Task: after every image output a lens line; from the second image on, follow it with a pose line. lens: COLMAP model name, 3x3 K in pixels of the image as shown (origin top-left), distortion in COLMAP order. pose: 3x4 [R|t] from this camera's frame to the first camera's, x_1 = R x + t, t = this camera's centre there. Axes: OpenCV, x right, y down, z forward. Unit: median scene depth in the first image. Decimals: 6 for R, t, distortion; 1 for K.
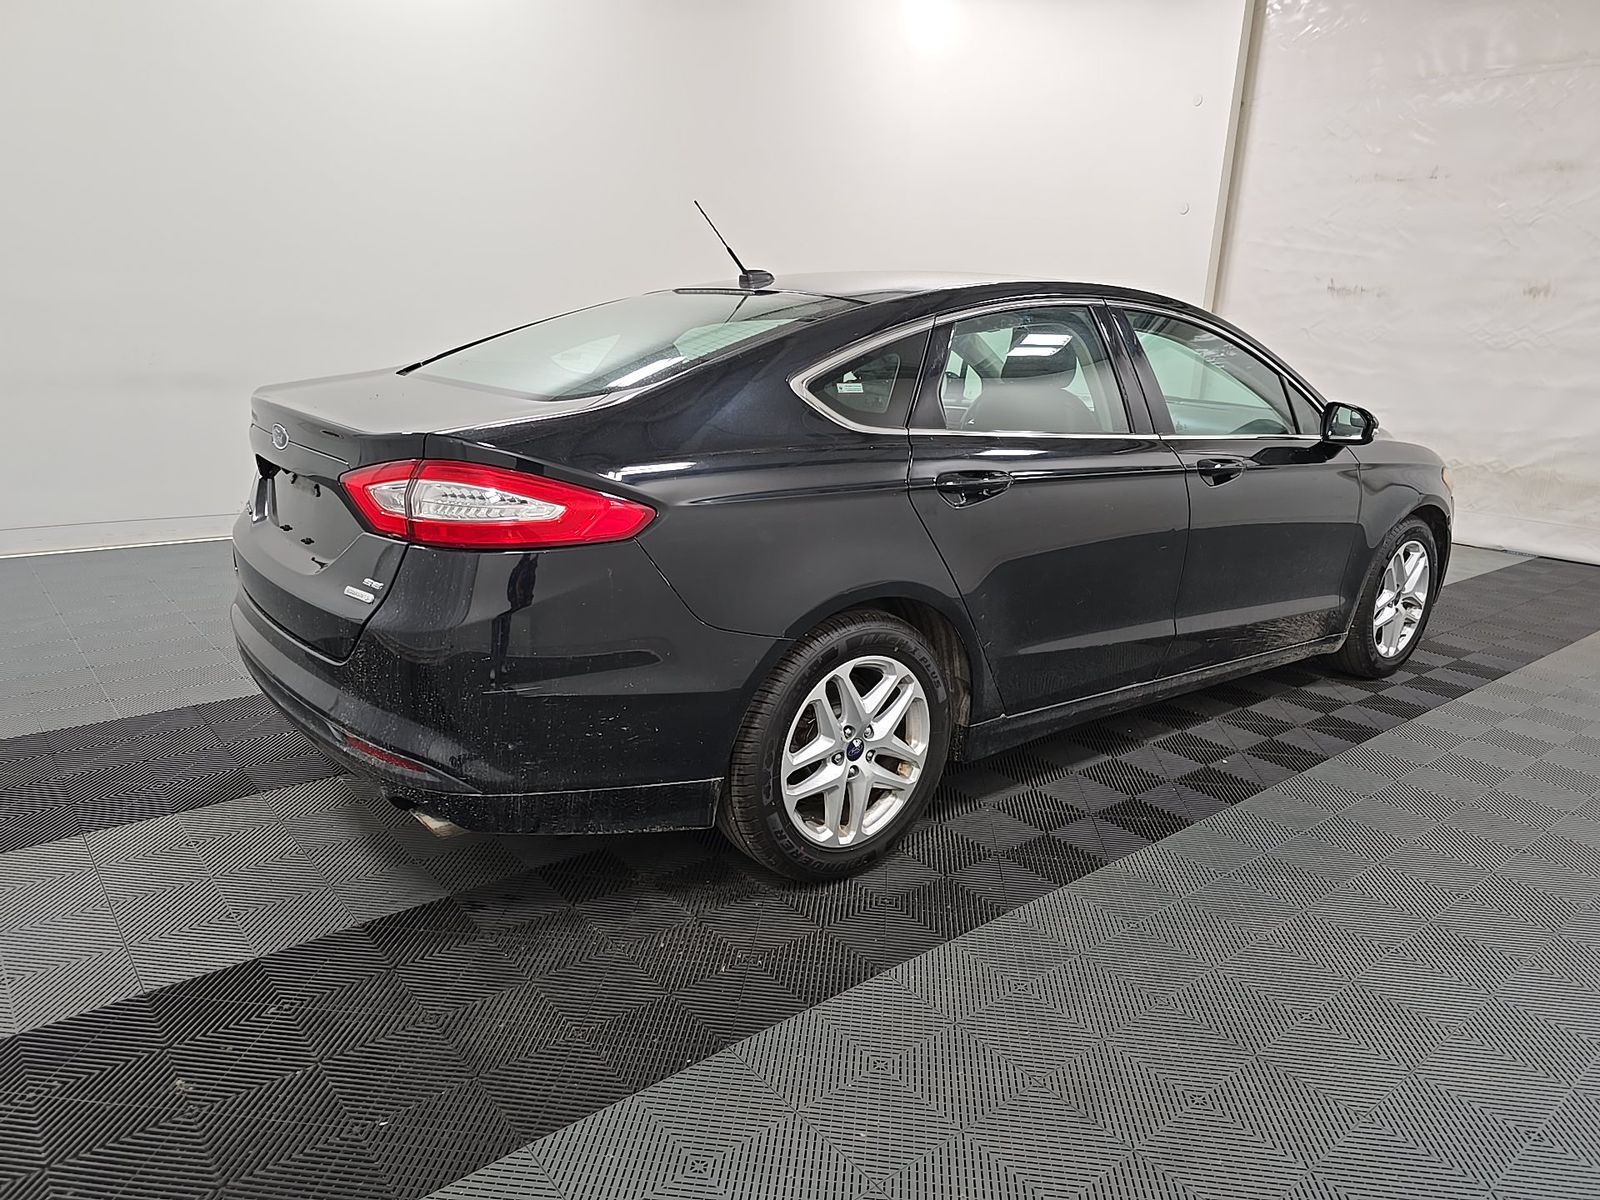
lens RADIAL K [[1081.9, 0, 800.0], [0, 1081.9, 600.0], [0, 0, 1]] dist [0.001368, -0.000680]
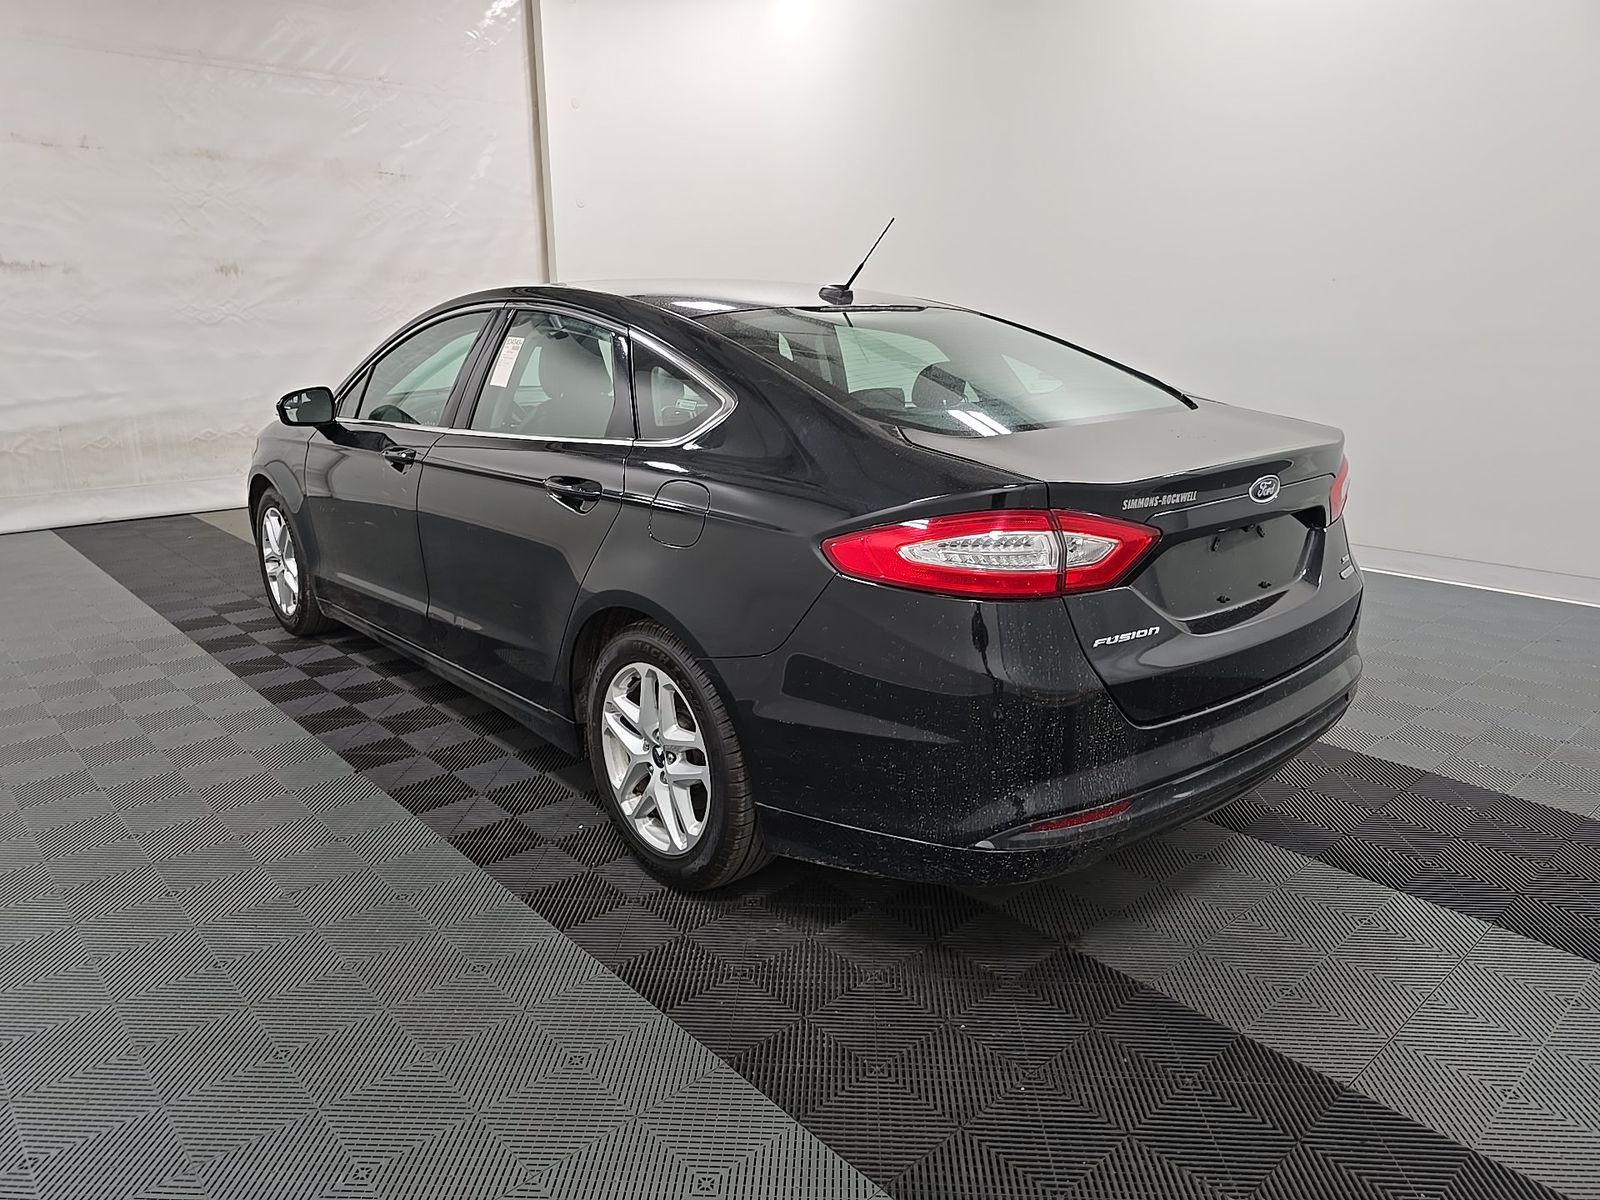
lens RADIAL K [[1081.9, 0, 800.0], [0, 1081.9, 600.0], [0, 0, 1]] dist [0.001368, -0.000680]
pose [[-0.046360, -0.295421, 0.954242, -1.015869], [0.252708, 0.920727, 0.297323, -0.322821], [-0.966431, 0.254928, 0.031970, 1.011311]]
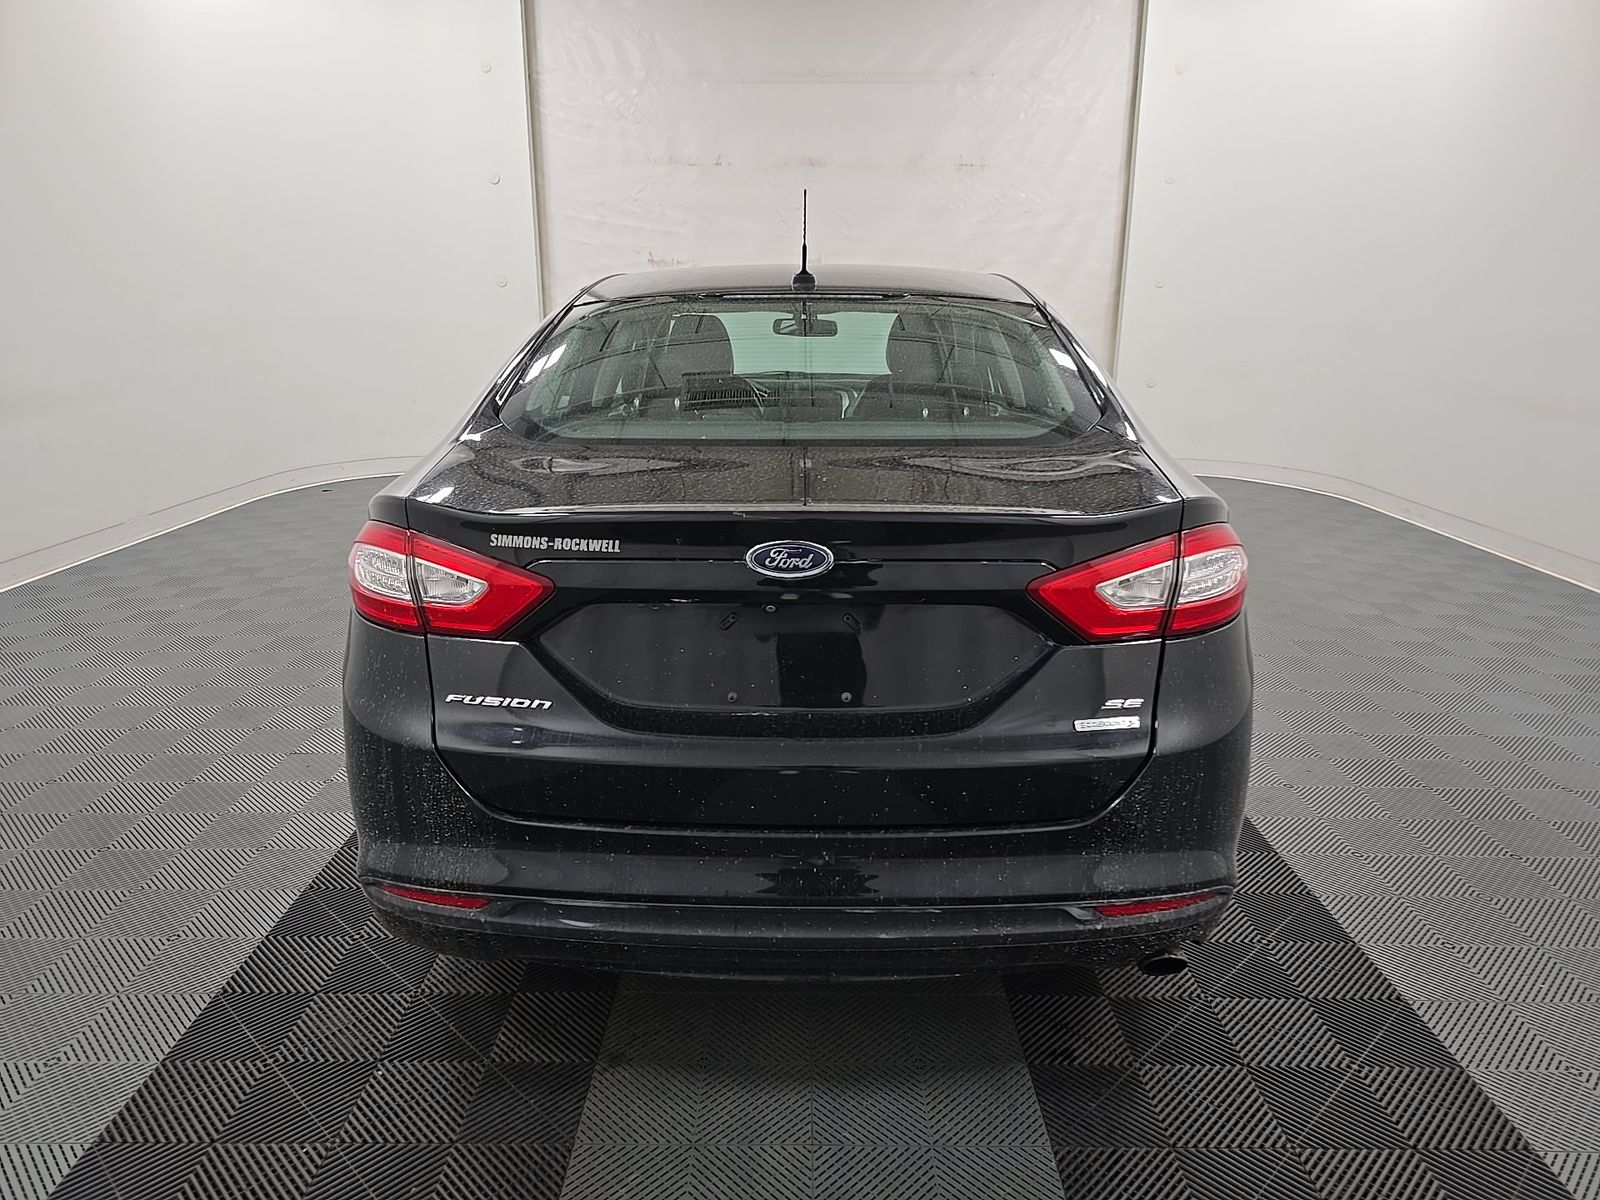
lens RADIAL K [[1081.9, 0, 800.0], [0, 1081.9, 600.0], [0, 0, 1]] dist [0.001368, -0.000680]
pose [[0.645972, -0.243103, 0.723617, -0.706668], [0.219086, 0.967097, 0.129323, -0.154552], [-0.731247, 0.074995, 0.677978, 0.414326]]
